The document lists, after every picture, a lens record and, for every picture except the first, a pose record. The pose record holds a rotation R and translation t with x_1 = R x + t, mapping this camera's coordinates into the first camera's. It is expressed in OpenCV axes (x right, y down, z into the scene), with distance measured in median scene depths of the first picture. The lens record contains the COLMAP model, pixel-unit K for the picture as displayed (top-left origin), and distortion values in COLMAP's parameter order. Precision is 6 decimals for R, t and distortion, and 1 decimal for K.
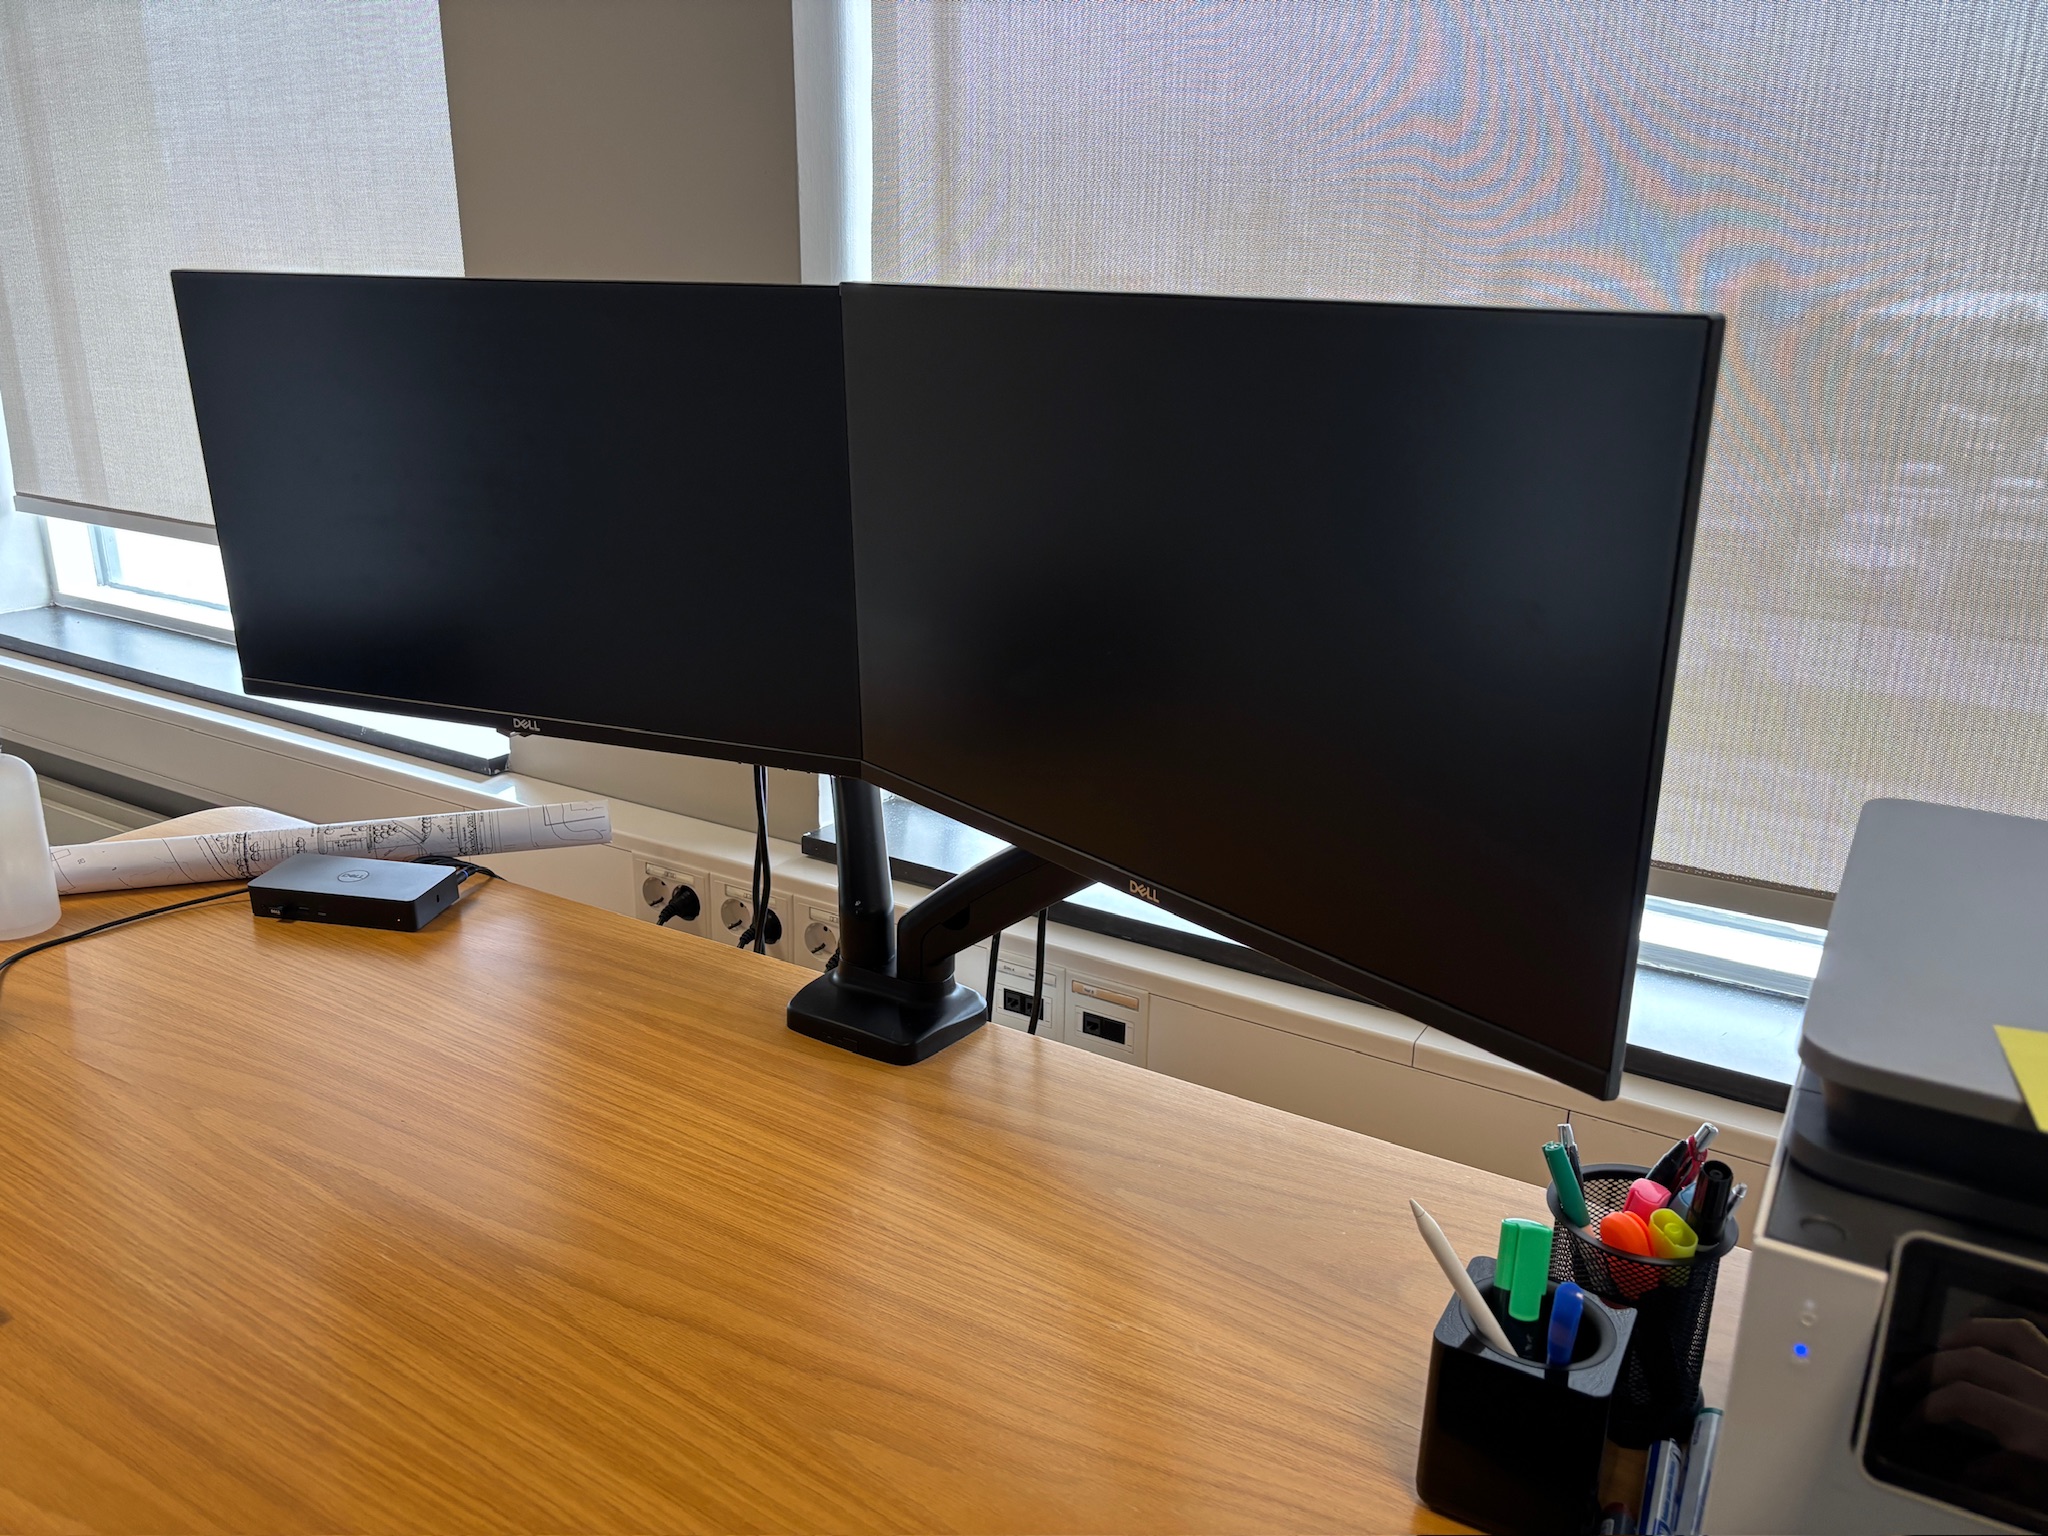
lens RADIAL K [[1557.5, 0, 1024.0], [0, 1557.5, 768.0], [0, 0, 1]] dist [0.011530, 0.001922]
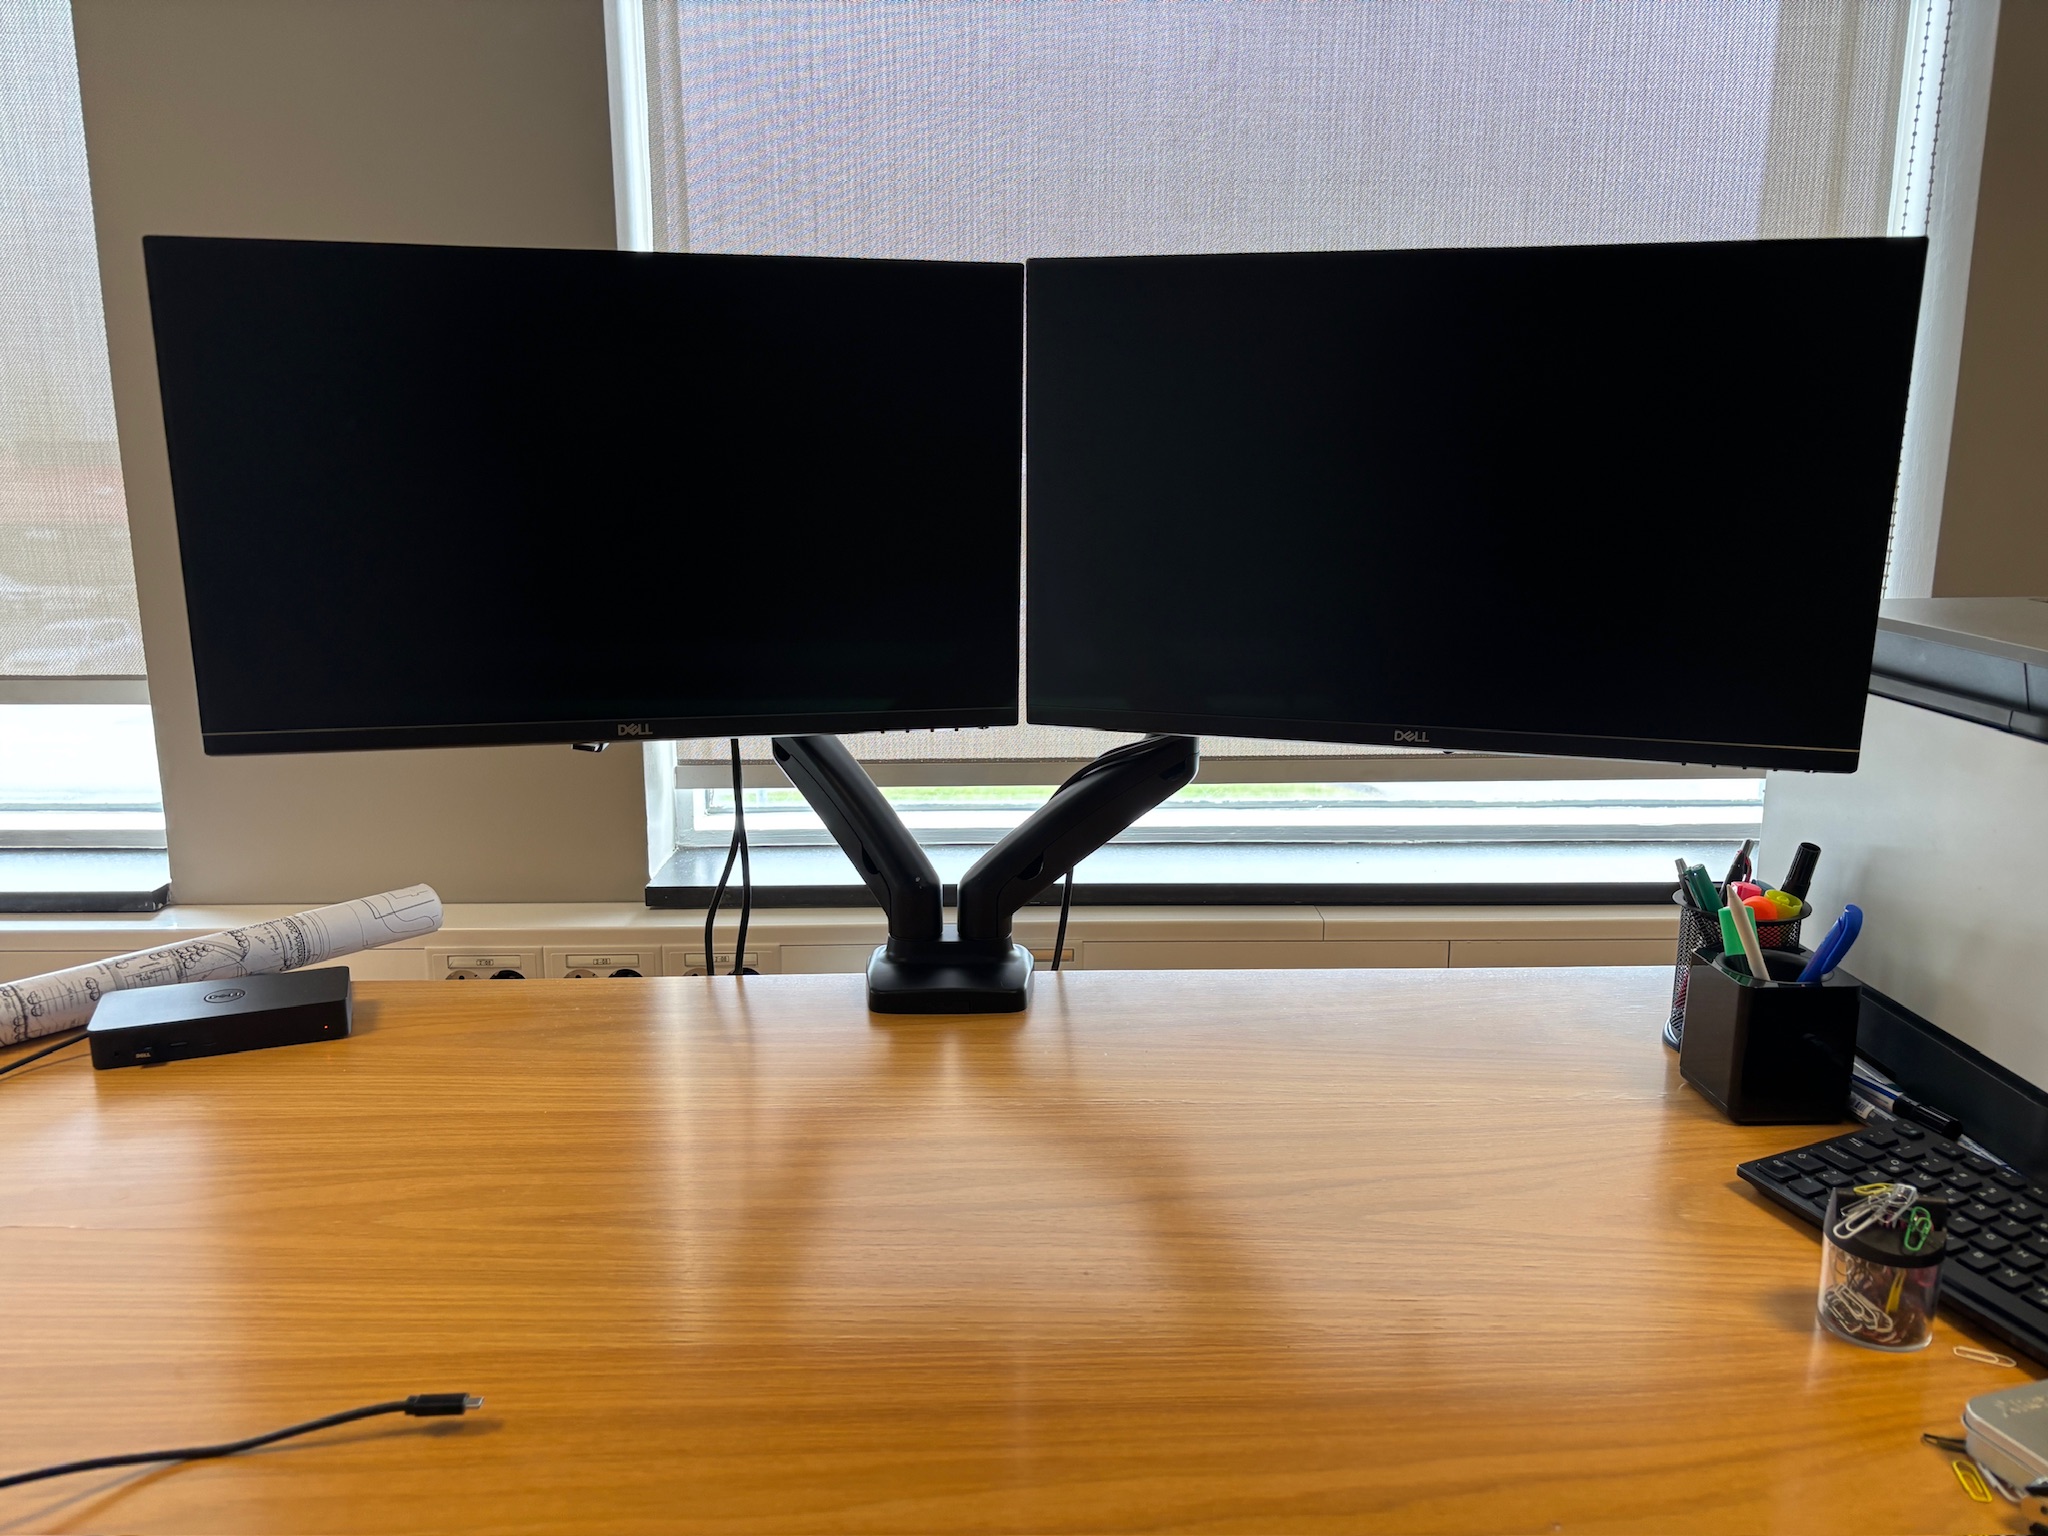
lens RADIAL K [[1557.5, 0, 1024.0], [0, 1557.5, 768.0], [0, 0, 1]] dist [0.011530, 0.001922]
pose [[0.833727, -0.127234, 0.537319, -0.653573], [0.178152, 0.983034, -0.043651, 0.080054], [-0.522649, 0.132117, 0.842249, 0.101130]]
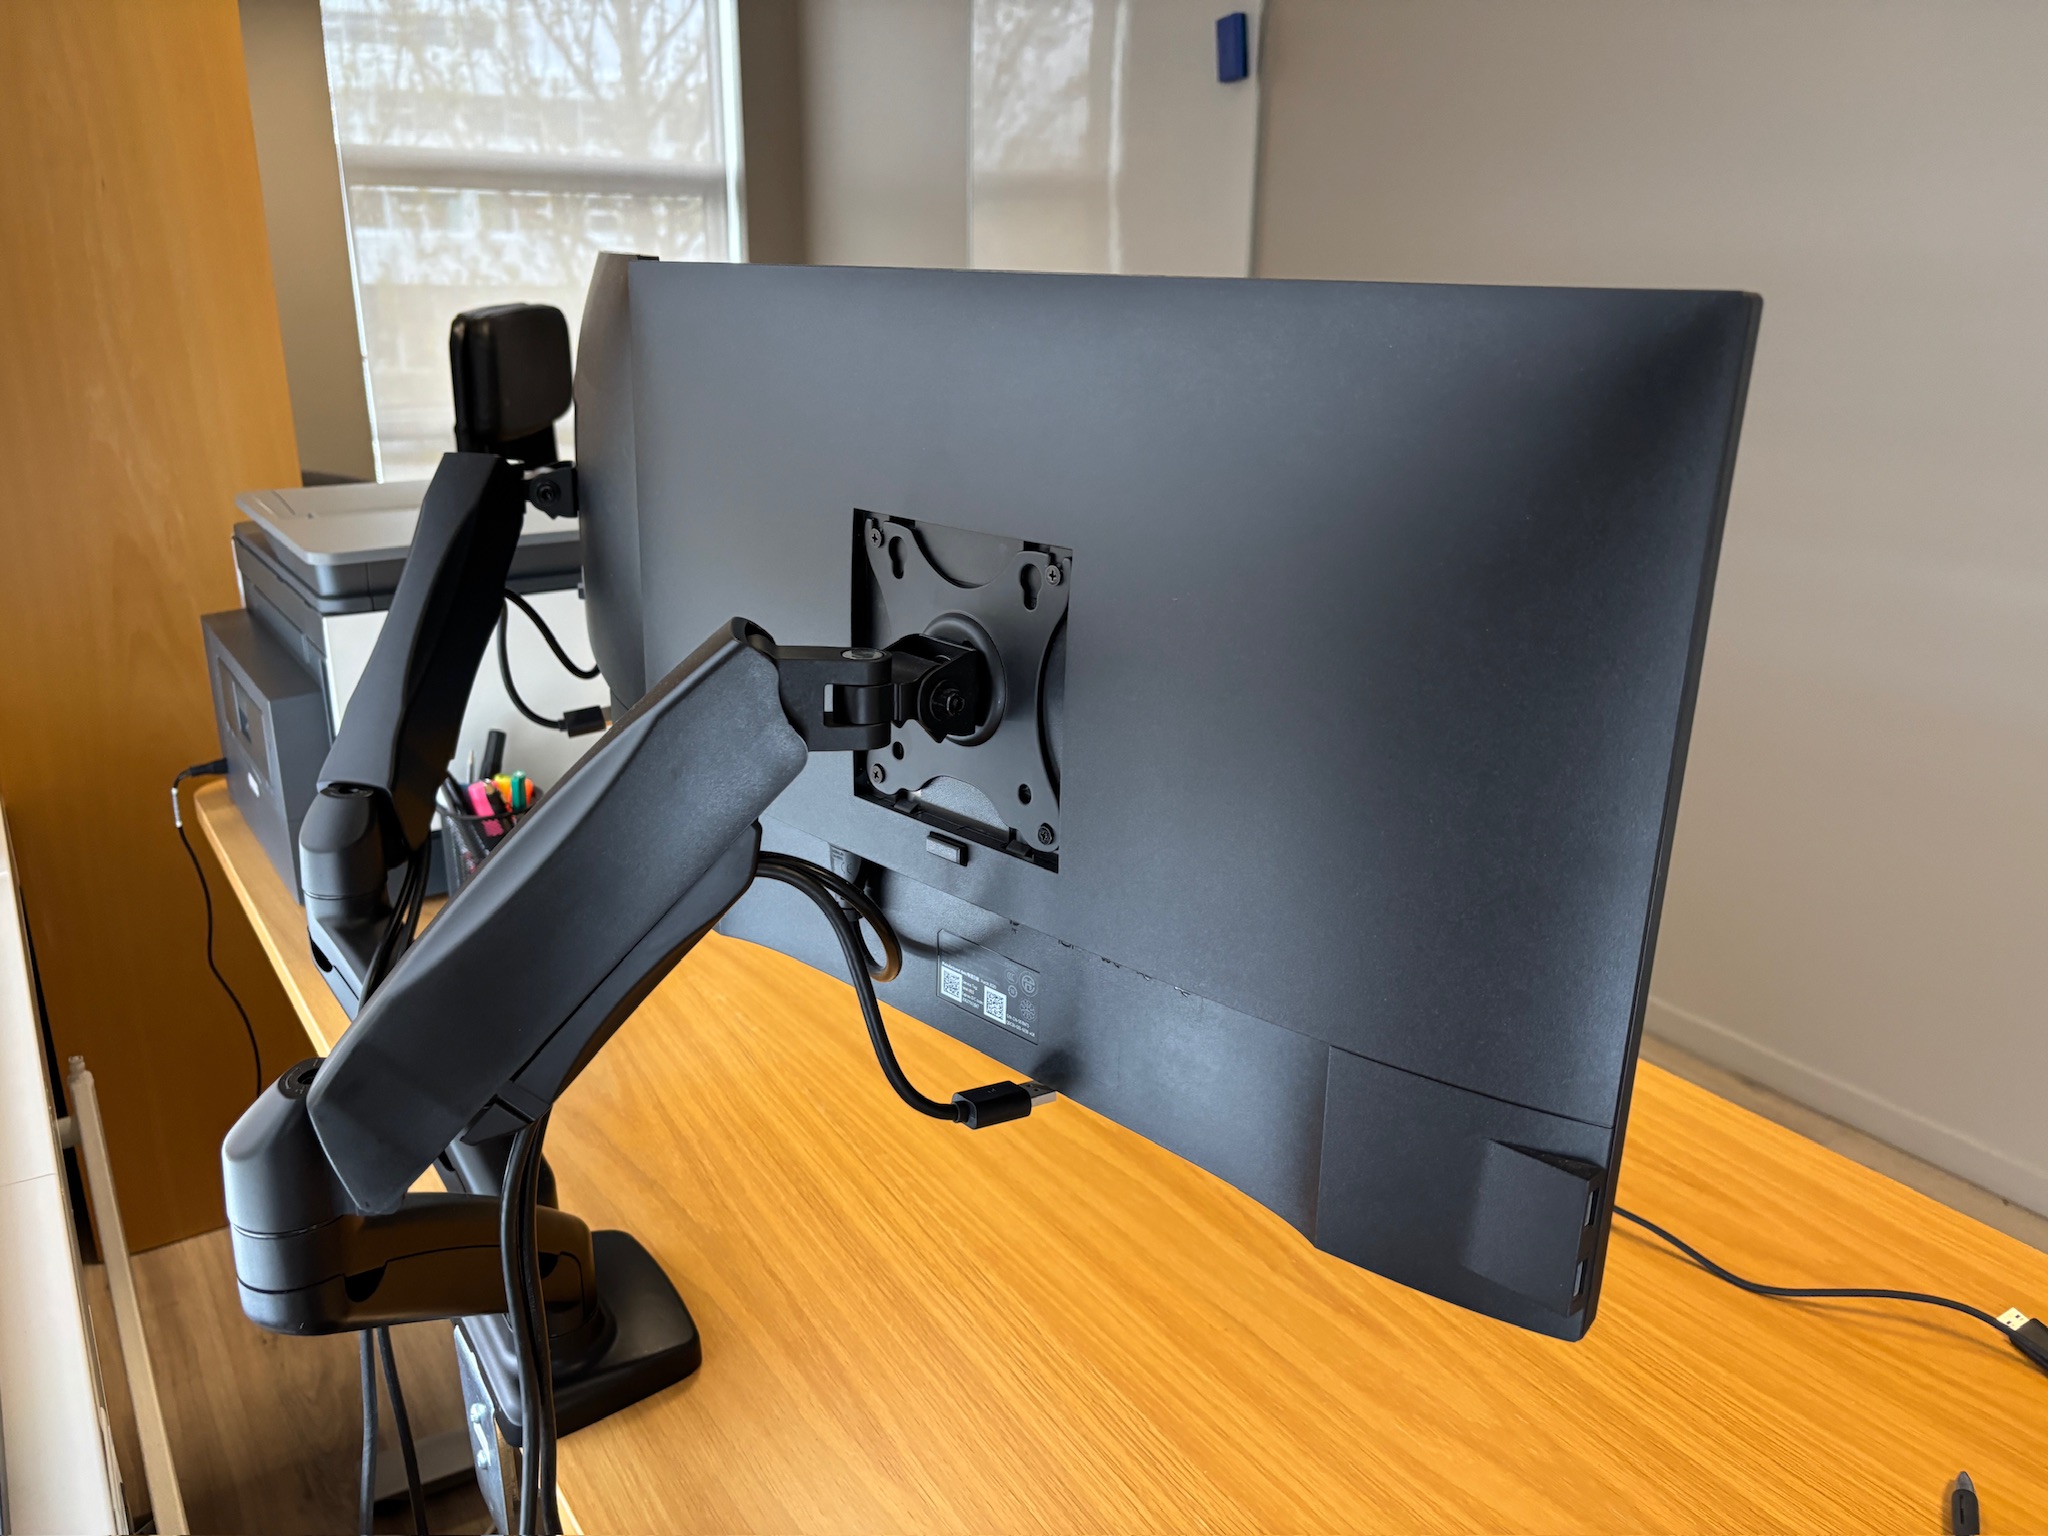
lens RADIAL K [[1531.0, 0, 1034.1], [0, 1531.0, 764.9], [0, 0, 1]] dist [0.048129, -0.024158]
pose [[-0.911219, -0.153891, 0.382096, -0.561883], [0.104270, 0.811212, 0.575381, -0.469928], [-0.398507, 0.564139, -0.723145, 1.432167]]
